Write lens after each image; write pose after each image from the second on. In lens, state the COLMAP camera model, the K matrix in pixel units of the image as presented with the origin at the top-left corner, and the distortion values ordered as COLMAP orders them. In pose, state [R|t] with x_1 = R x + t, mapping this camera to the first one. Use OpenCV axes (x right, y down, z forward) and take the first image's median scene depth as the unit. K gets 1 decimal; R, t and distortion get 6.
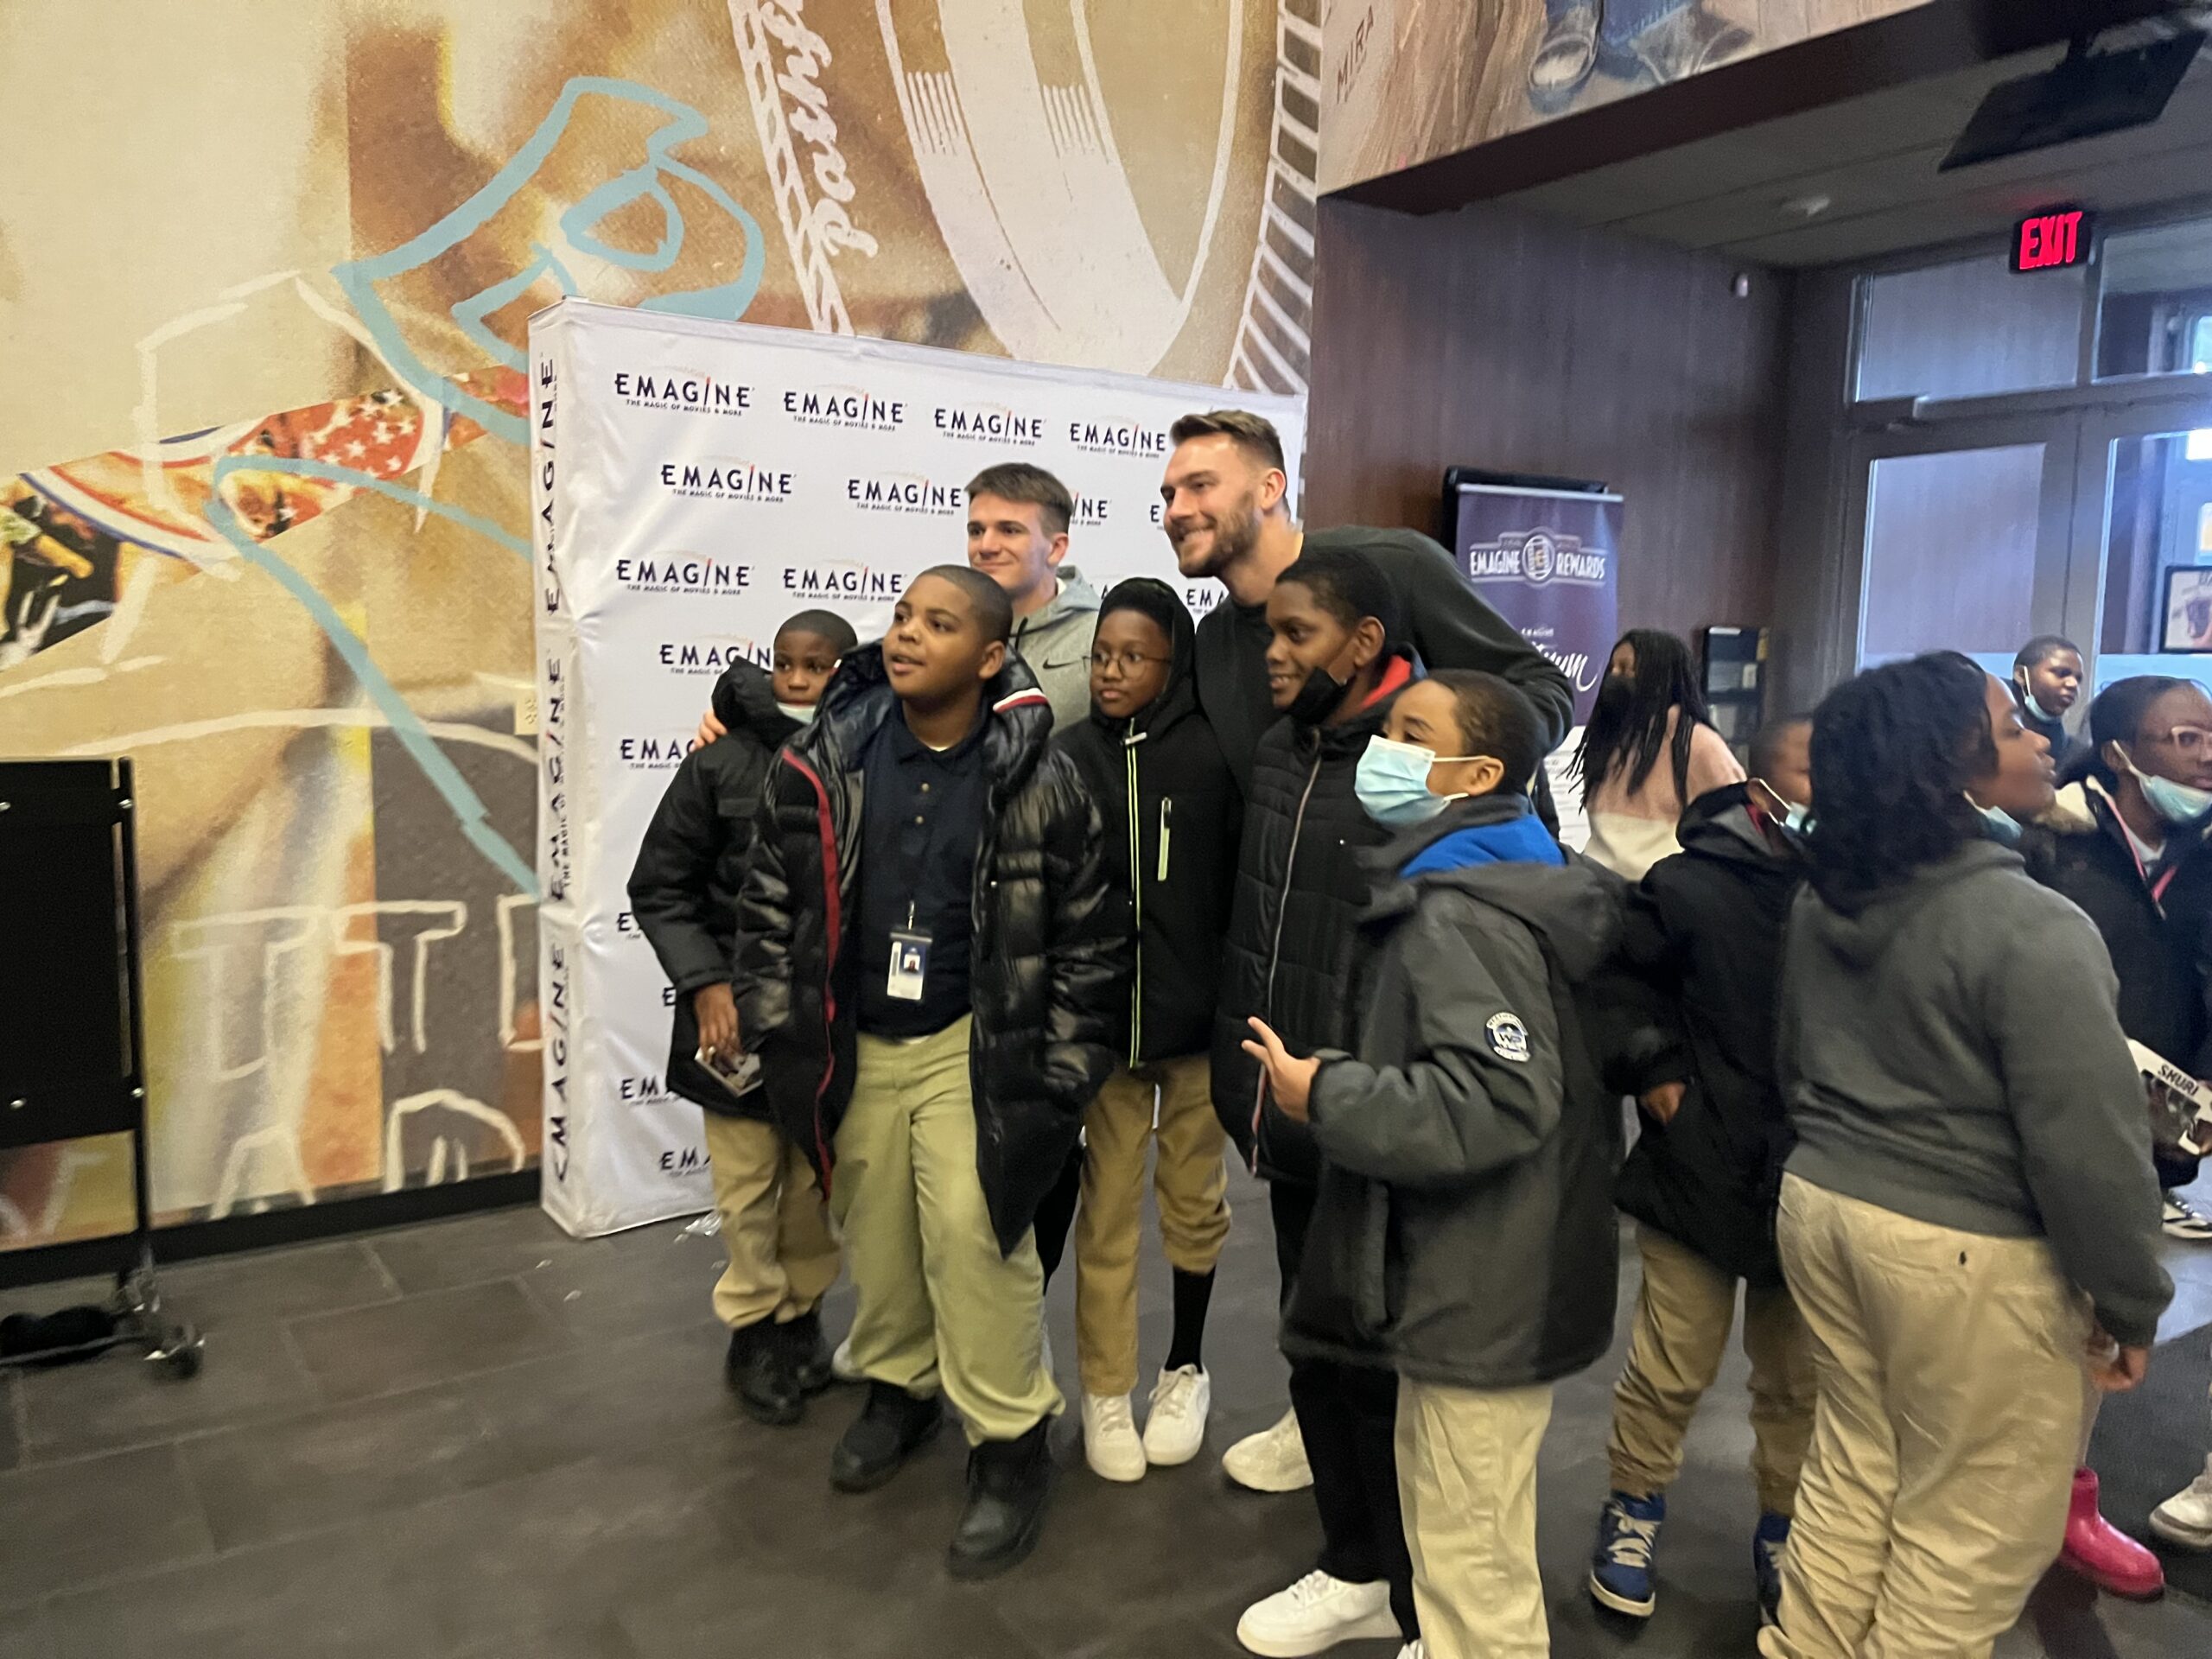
lens RADIAL K [[1677.1, 0, 1113.4], [0, 1677.1, 842.4], [0, 0, 1]] dist [0.056192, -0.073703]
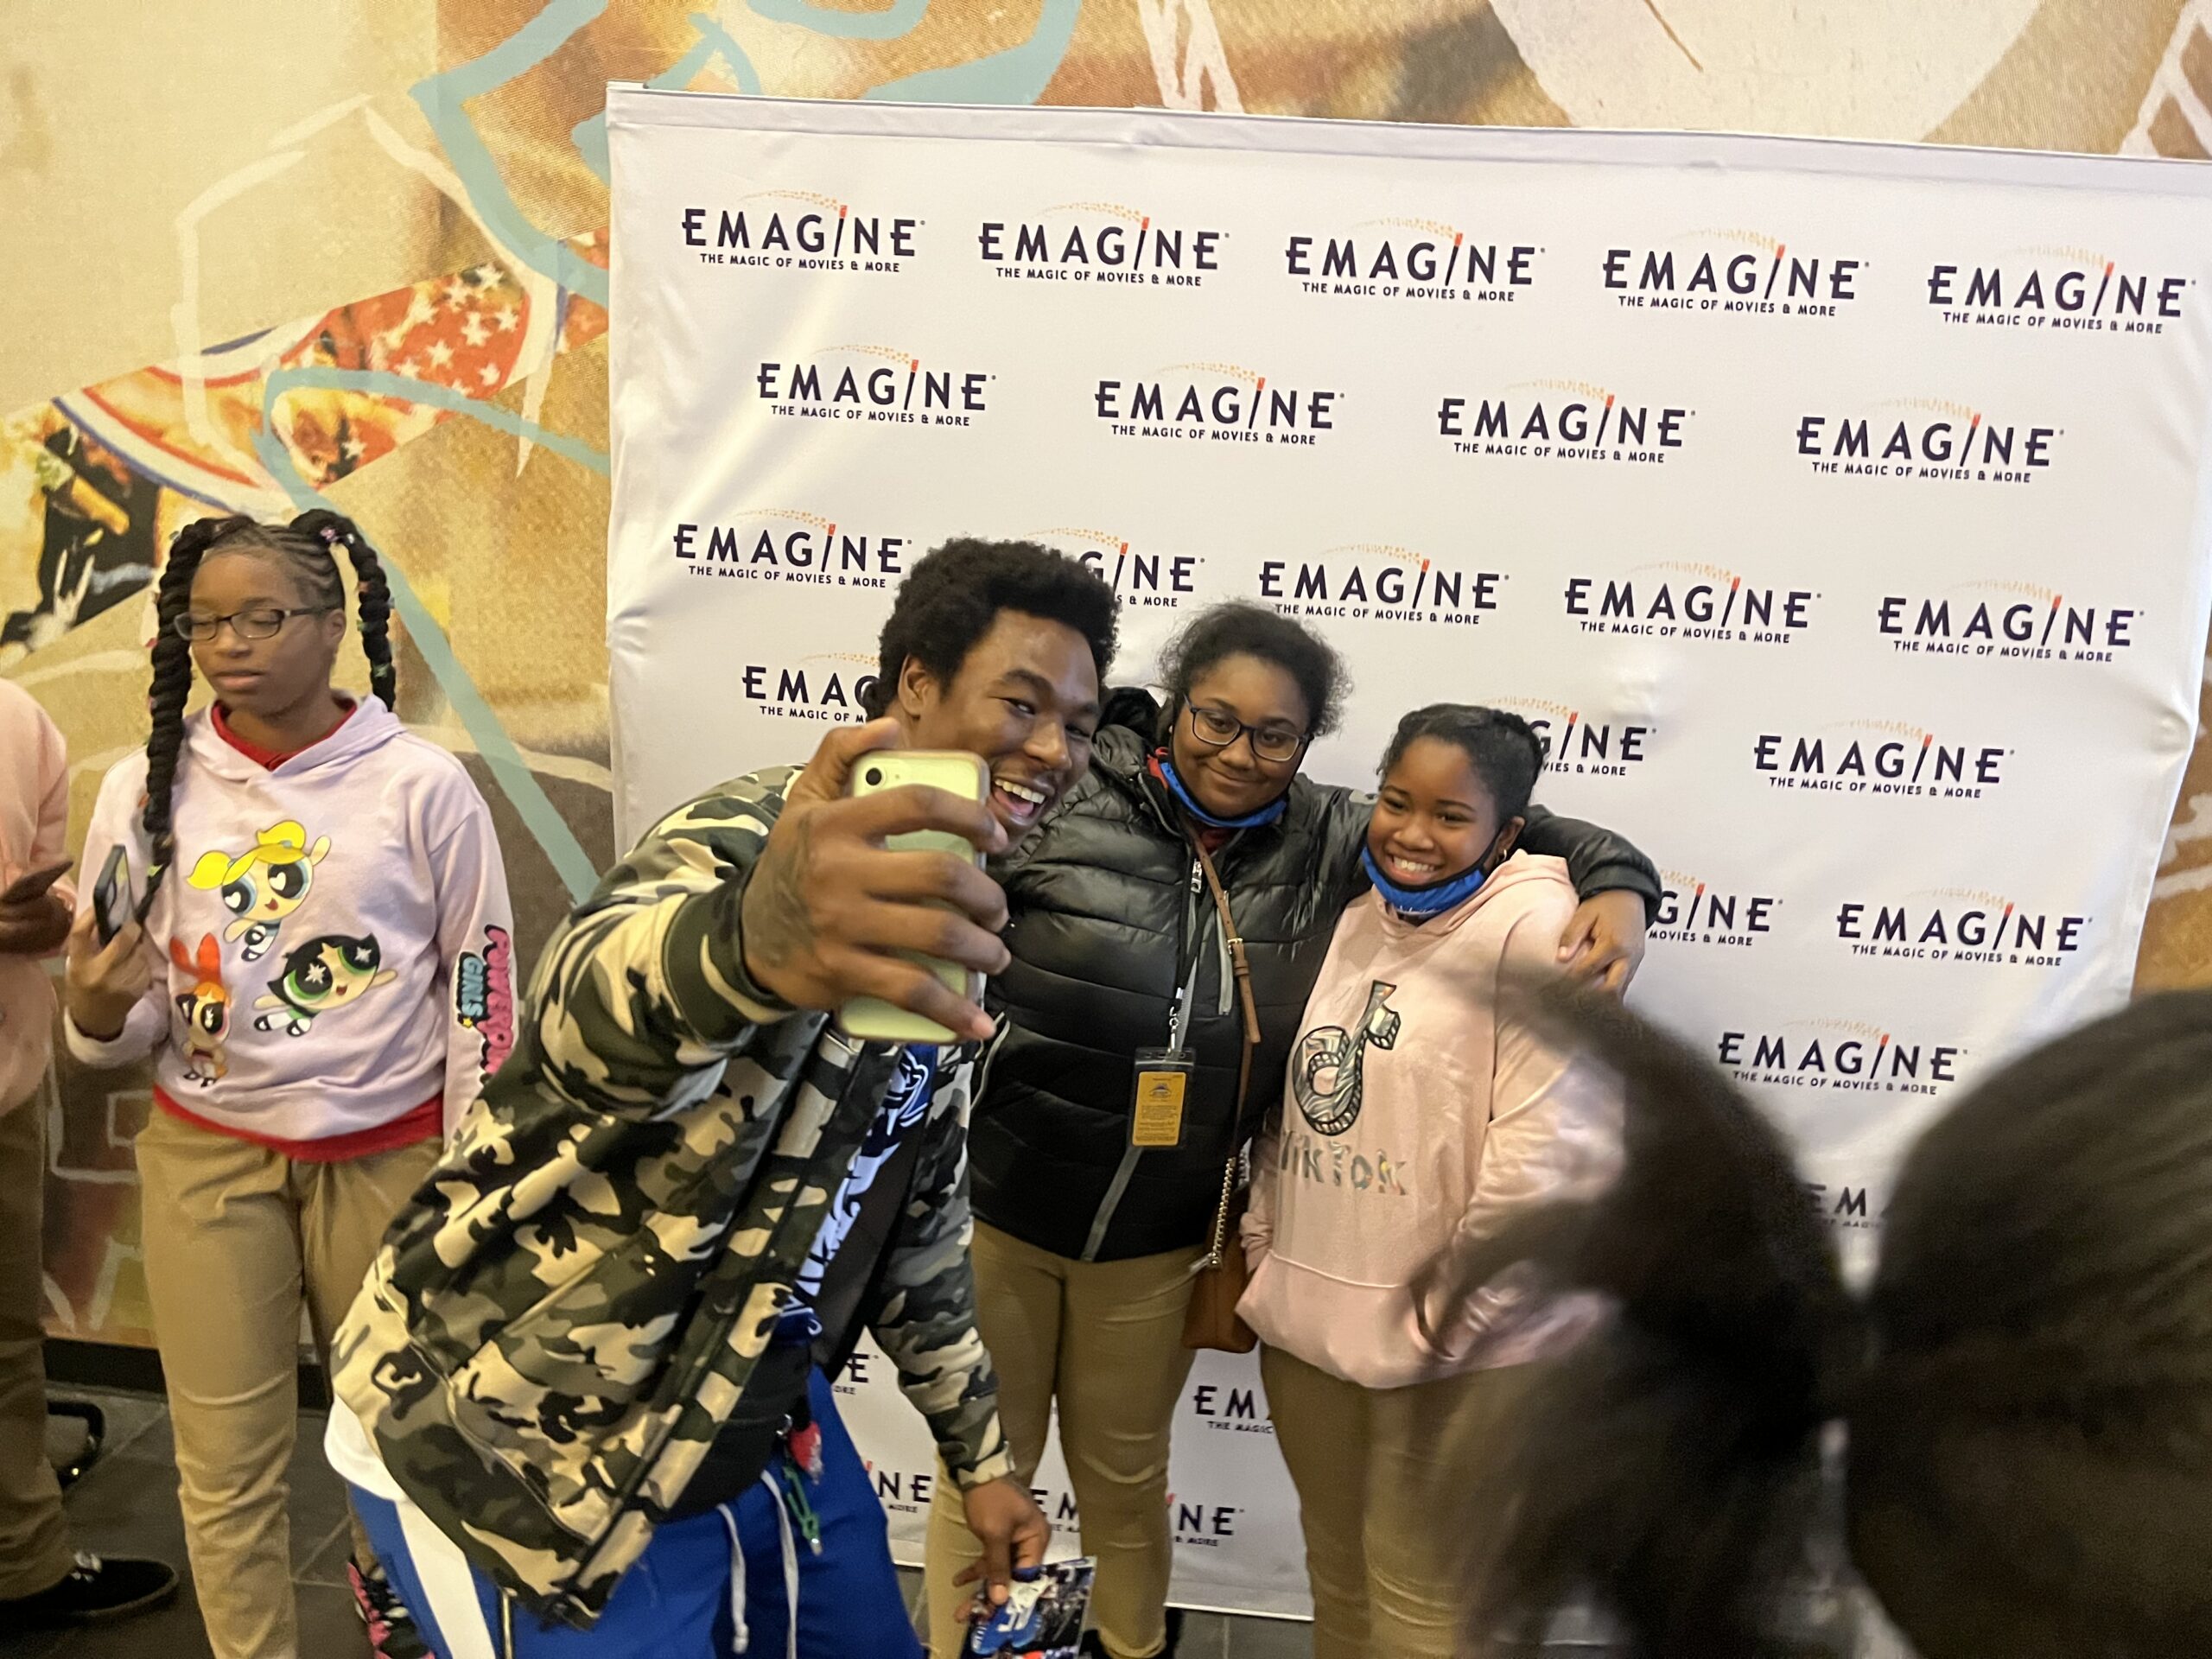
lens RADIAL K [[1677.1, 0, 1123.1], [0, 1677.1, 844.8], [0, 0, 1]] dist [0.056192, -0.073703]
pose [[0.776878, 0.143111, -0.613172, 0.209812], [-0.114292, 0.989702, 0.086186, -0.117884], [0.619192, 0.003125, 0.785234, 0.592345]]
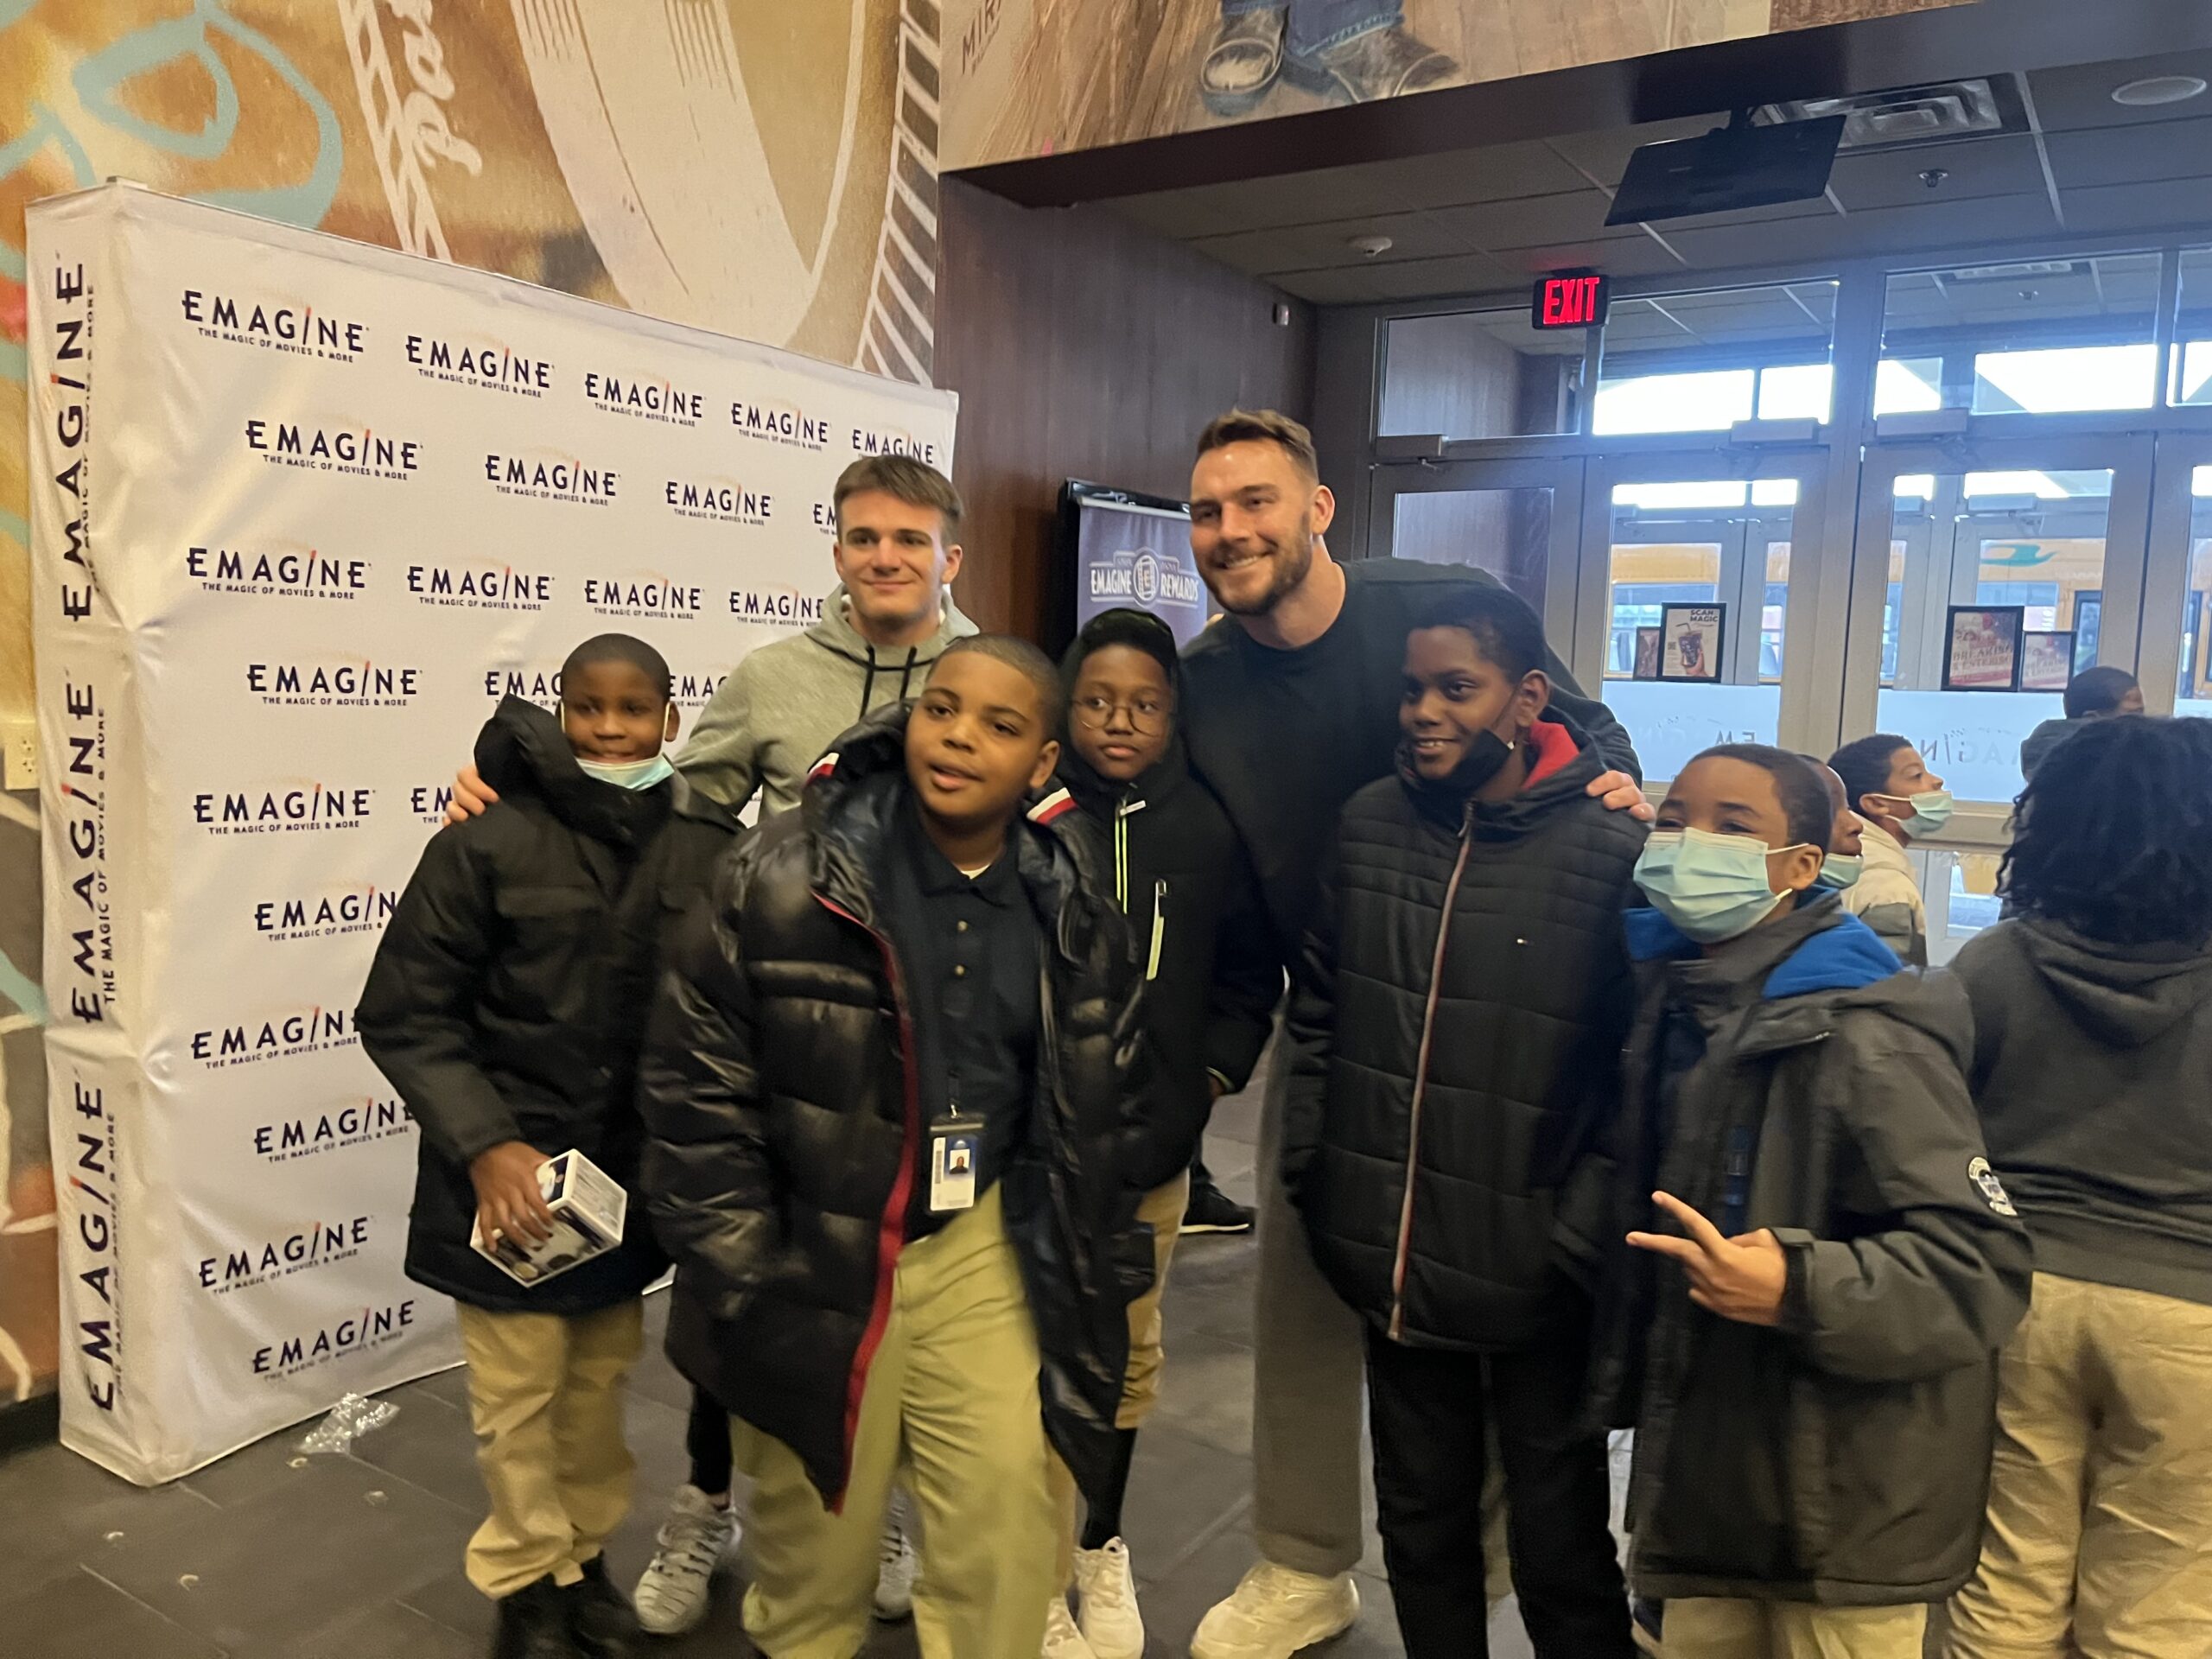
lens RADIAL K [[1677.1, 0, 1124.0], [0, 1677.1, 843.2], [0, 0, 1]] dist [0.056192, -0.073703]
pose [[0.917609, -0.029967, 0.396353, -0.207459], [0.029708, 0.999536, 0.006792, -0.032386], [-0.396372, 0.005543, 0.918073, 0.166273]]
